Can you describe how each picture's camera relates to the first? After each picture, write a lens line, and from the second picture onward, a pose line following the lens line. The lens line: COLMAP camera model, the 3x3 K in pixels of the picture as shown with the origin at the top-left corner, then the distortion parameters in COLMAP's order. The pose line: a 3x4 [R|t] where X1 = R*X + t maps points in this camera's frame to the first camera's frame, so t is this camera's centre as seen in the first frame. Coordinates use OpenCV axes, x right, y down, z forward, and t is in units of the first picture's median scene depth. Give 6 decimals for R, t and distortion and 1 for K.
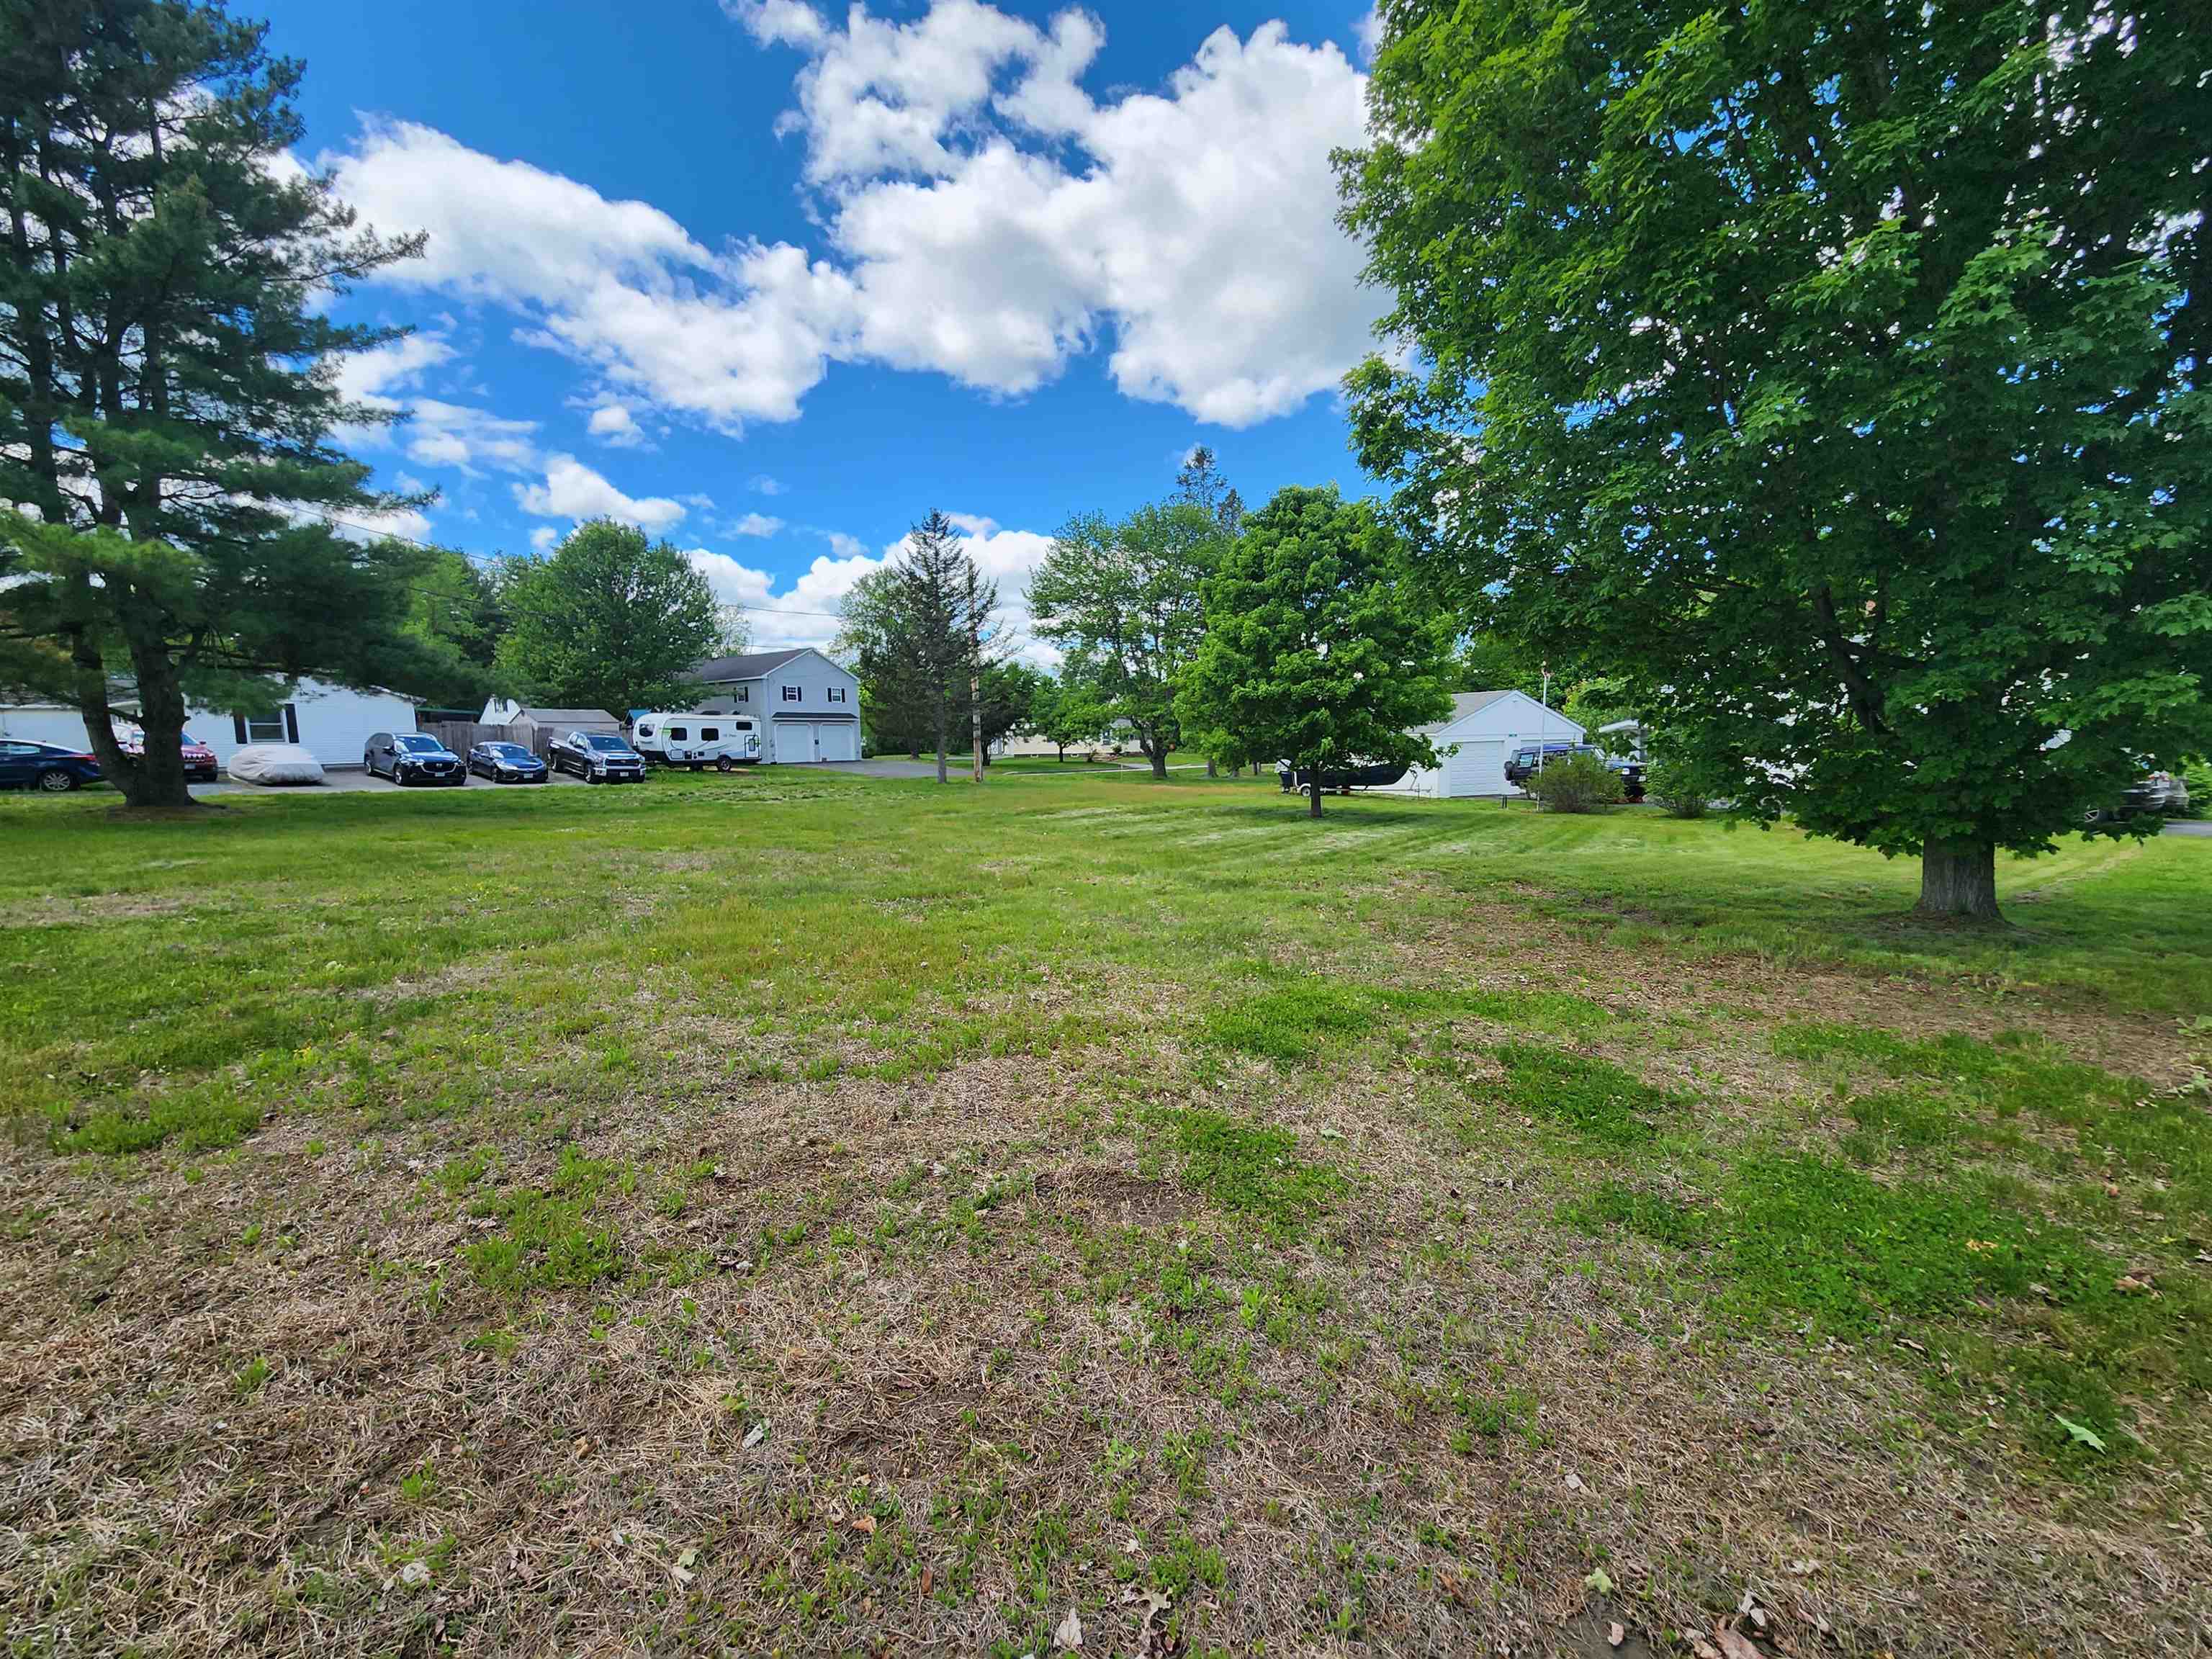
lens RADIAL K [[876.1, 0, 1103.1], [0, 876.1, 817.5], [0, 0, 1]] dist [0.002524, 0.000091]
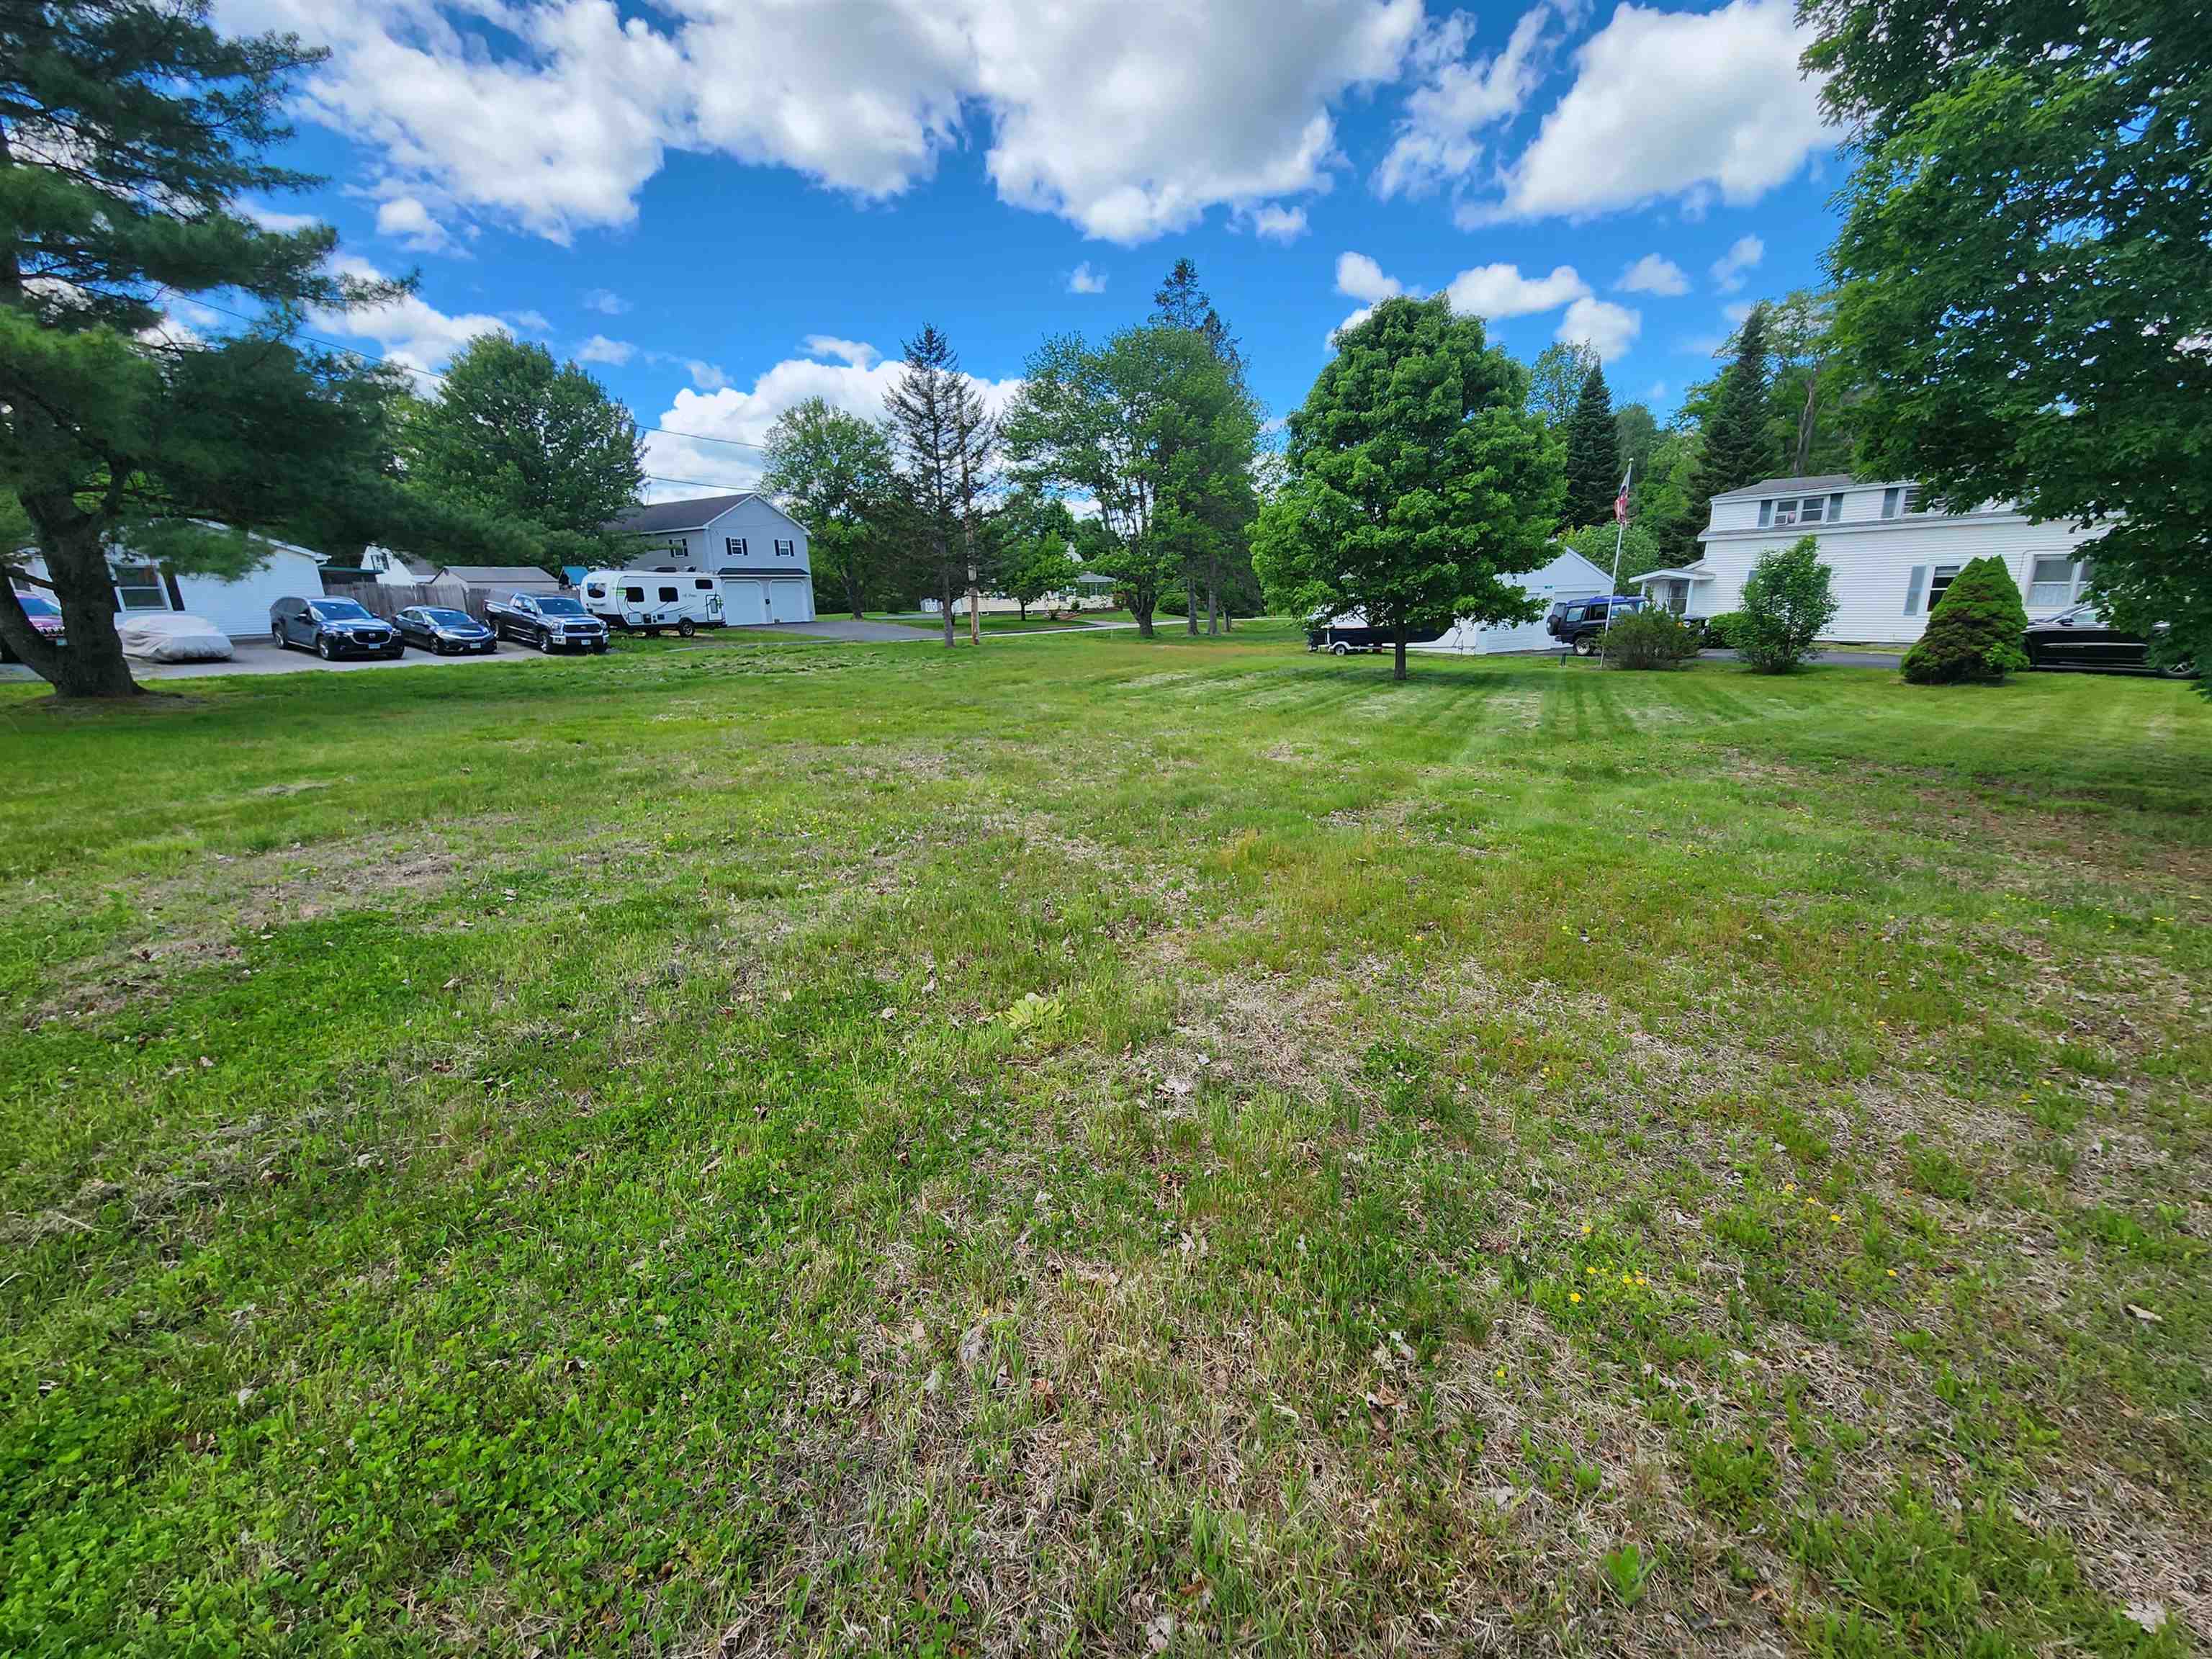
lens RADIAL K [[885.9, 0, 1104.3], [0, 885.9, 818.3], [0, 0, 1]] dist [0.001500, -0.000248]
pose [[0.996020, -0.031694, 0.083310, -0.104059], [0.018099, 0.987091, 0.159136, -0.006899], [-0.087278, -0.156995, 0.983735, 0.049158]]
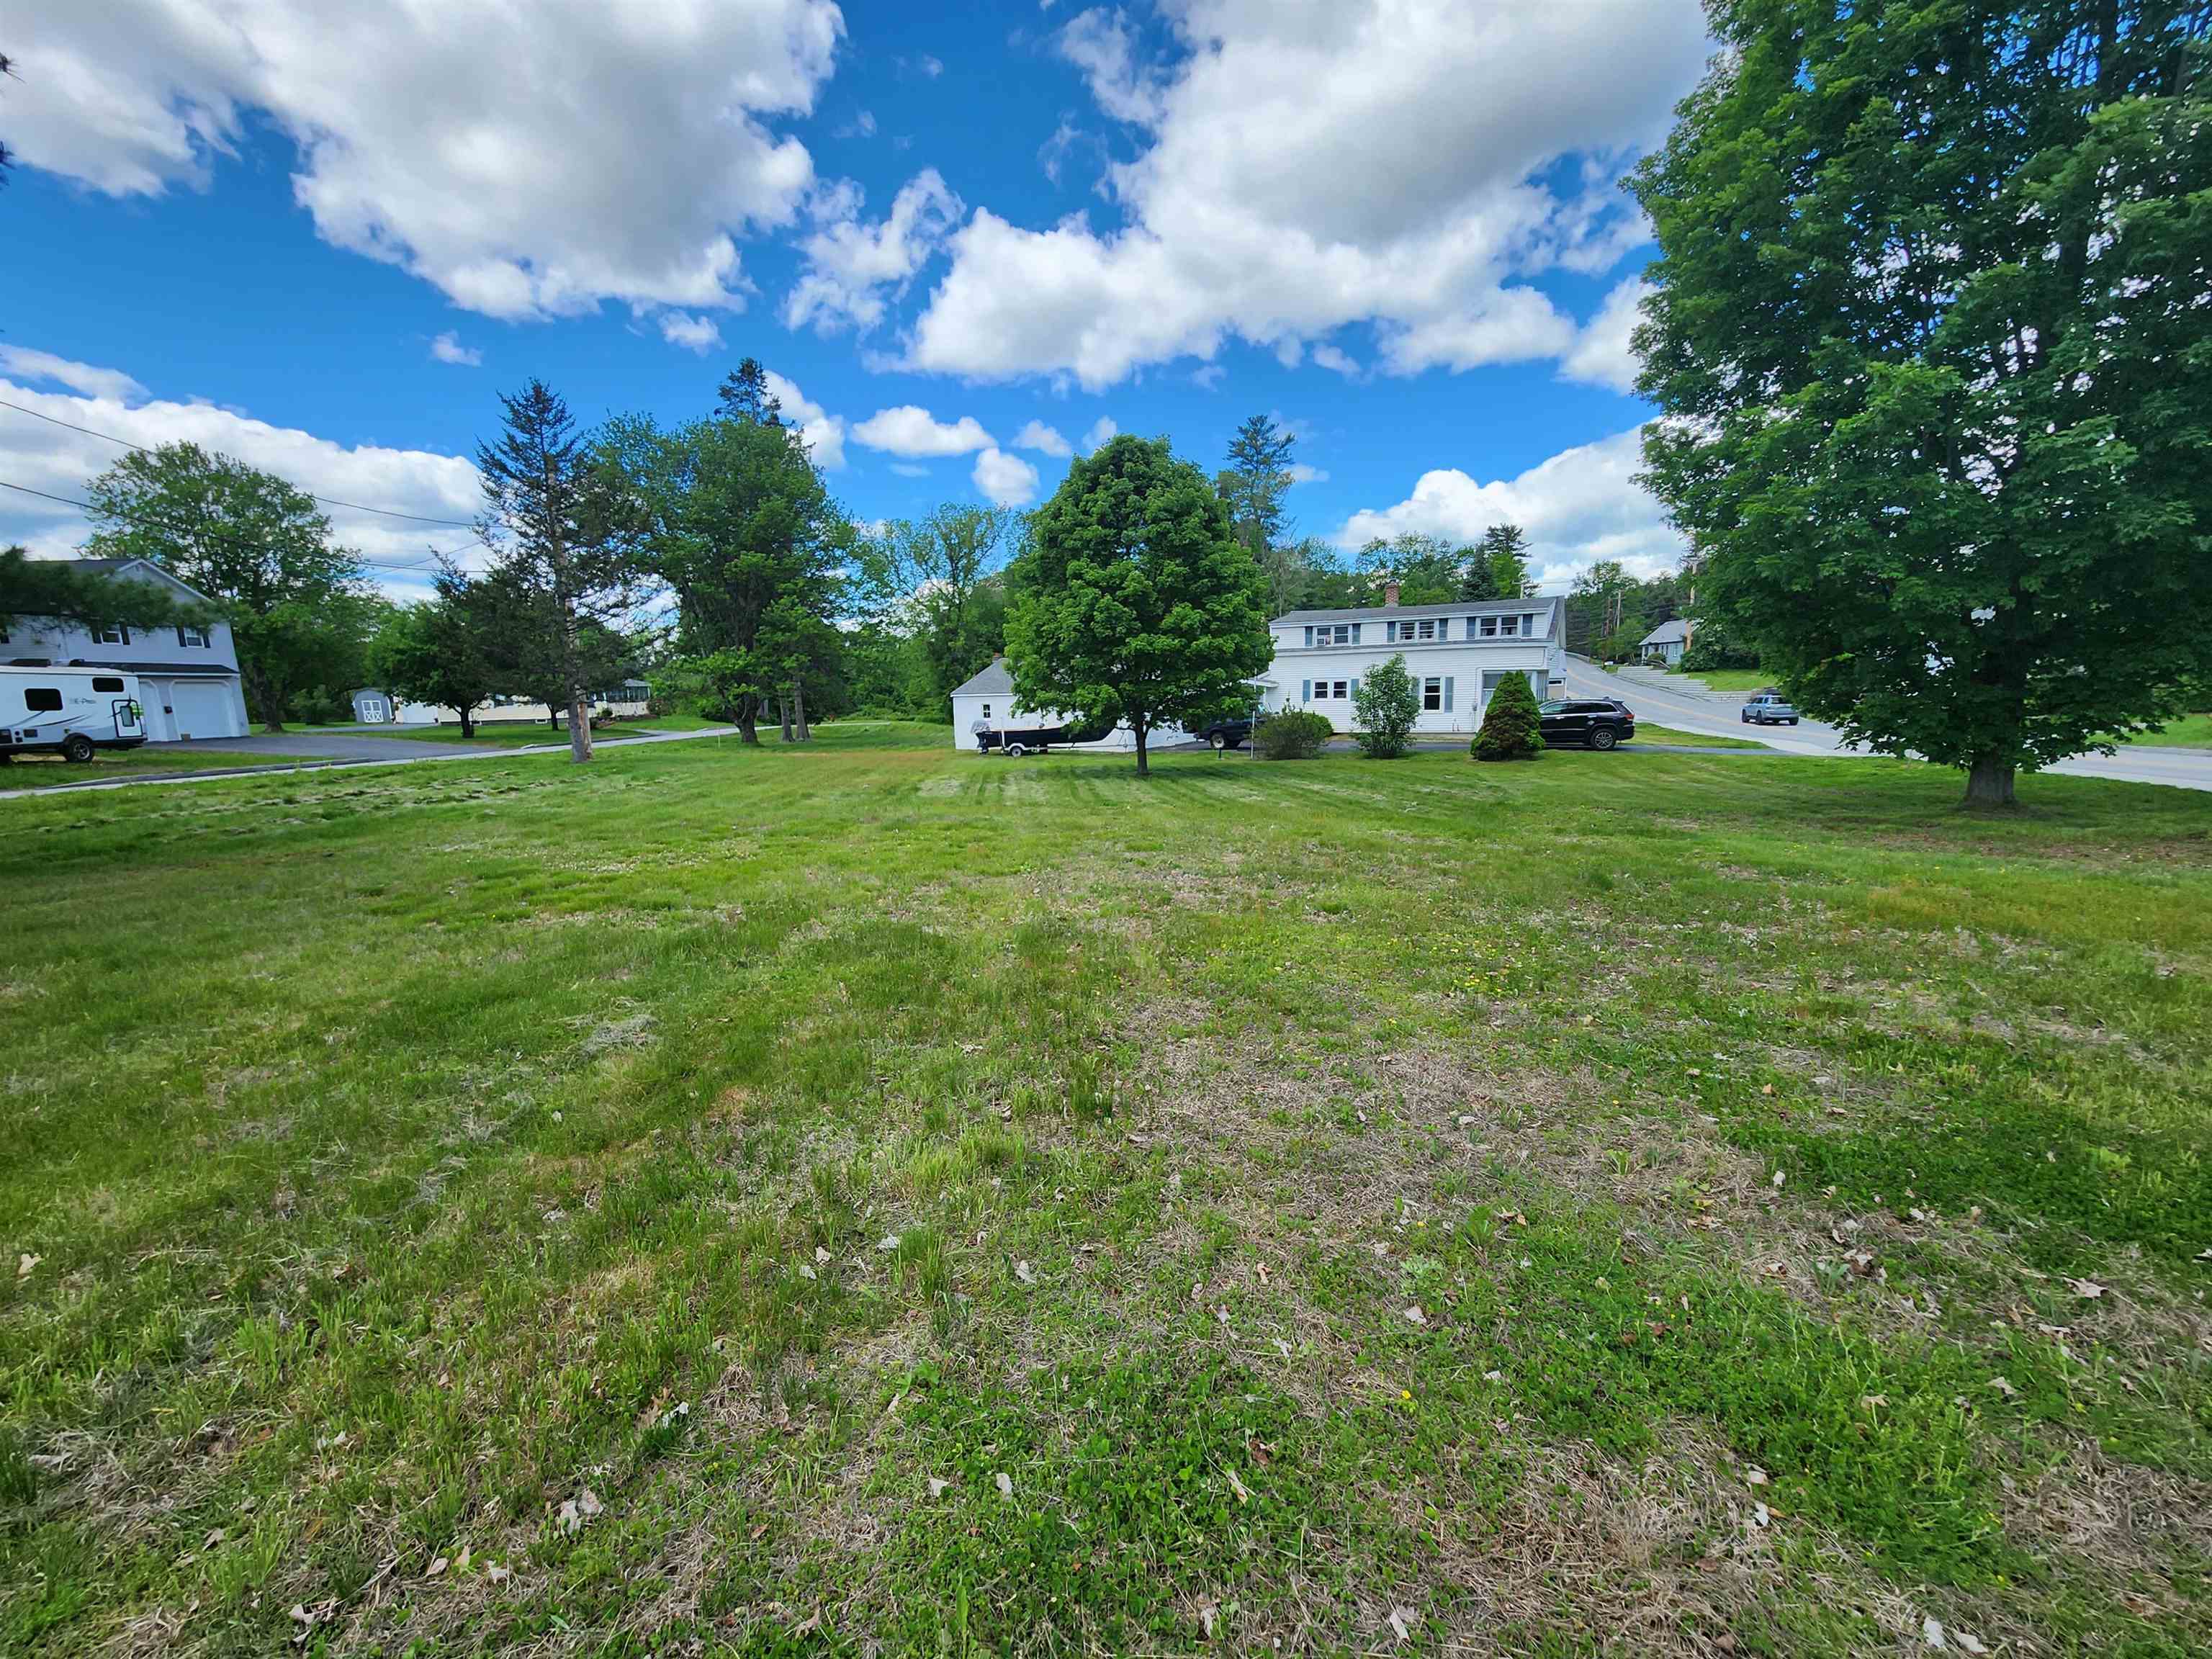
lens RADIAL K [[902.2, 0, 1108.4], [0, 902.2, 821.6], [0, 0, 1]] dist [-0.002965, -0.000656]
pose [[0.810744, -0.089209, 0.578563, -0.261550], [0.061775, 0.995840, 0.066985, -0.012051], [-0.582132, -0.018567, 0.812882, 0.120858]]
